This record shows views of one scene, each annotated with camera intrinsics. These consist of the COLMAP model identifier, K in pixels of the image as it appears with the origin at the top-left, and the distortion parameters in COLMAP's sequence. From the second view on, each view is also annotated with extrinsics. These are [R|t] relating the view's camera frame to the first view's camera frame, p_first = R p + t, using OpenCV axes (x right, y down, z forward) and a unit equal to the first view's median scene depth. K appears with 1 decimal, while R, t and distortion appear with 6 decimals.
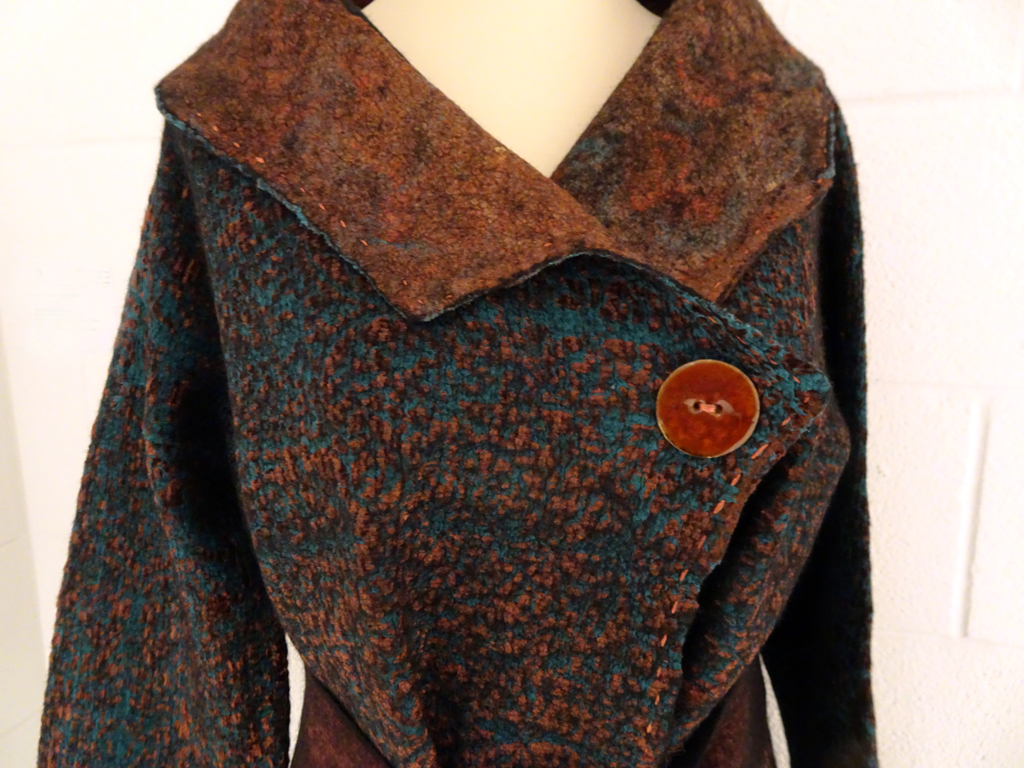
lens RADIAL K [[729.9, 0, 513.1], [0, 729.9, 379.2], [0, 0, 1]] dist [0.000158, 0.002506]
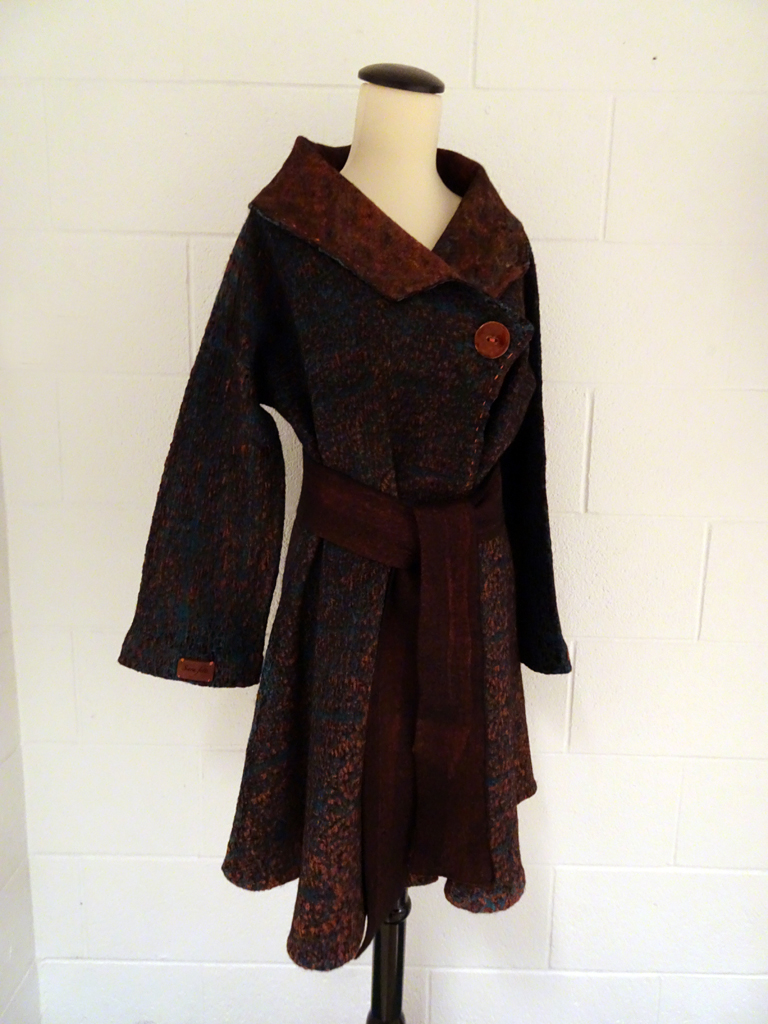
lens RADIAL K [[729.9, 0, 381.3], [0, 729.9, 514.6], [0, 0, 1]] dist [0.000158, 0.002506]
pose [[0.967132, -0.018849, 0.253575, -0.805506], [0.020576, 0.999780, -0.004159, 0.662536], [-0.253441, 0.009240, 0.967307, -1.476130]]
